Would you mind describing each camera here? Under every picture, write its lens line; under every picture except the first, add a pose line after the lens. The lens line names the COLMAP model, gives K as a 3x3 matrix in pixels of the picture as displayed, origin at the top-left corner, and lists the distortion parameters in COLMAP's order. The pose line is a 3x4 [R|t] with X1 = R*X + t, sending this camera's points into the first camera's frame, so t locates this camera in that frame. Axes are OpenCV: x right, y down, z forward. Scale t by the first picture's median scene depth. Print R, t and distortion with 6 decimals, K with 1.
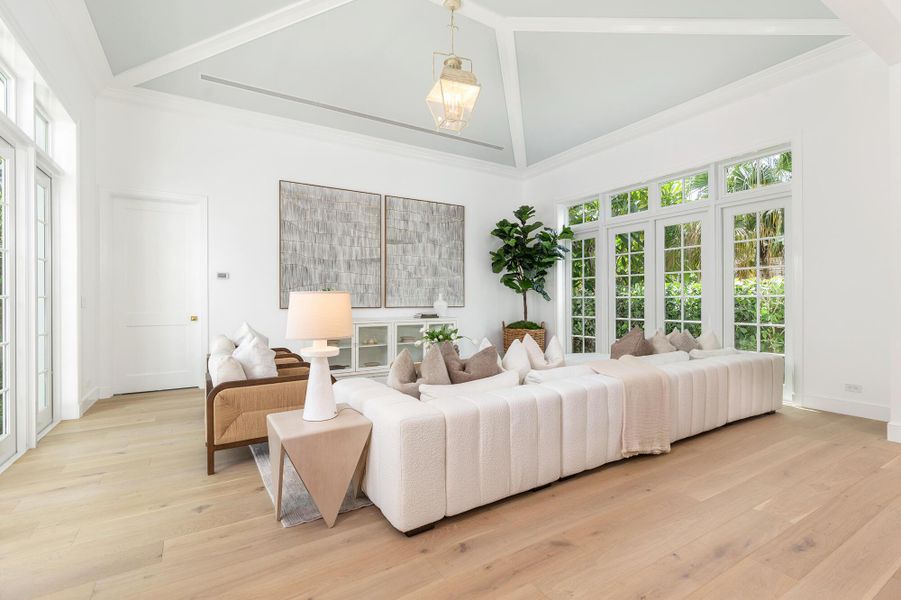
lens RADIAL K [[412.4, 0, 450.6], [0, 412.4, 298.6], [0, 0, 1]] dist [0.001152, -0.000651]
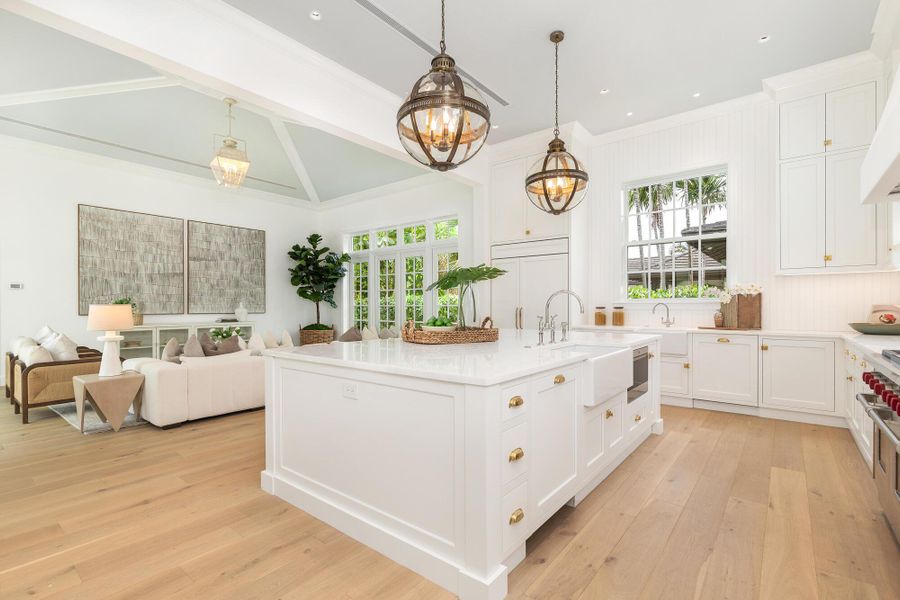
lens RADIAL K [[411.9, 0, 451.0], [0, 411.9, 307.0], [0, 0, 1]] dist [0.001152, -0.000651]
pose [[0.939537, 0.000939, 0.342445, 0.145817], [-0.002754, 0.999985, 0.004813, -0.005861], [-0.342435, -0.005465, 0.939526, -0.376891]]
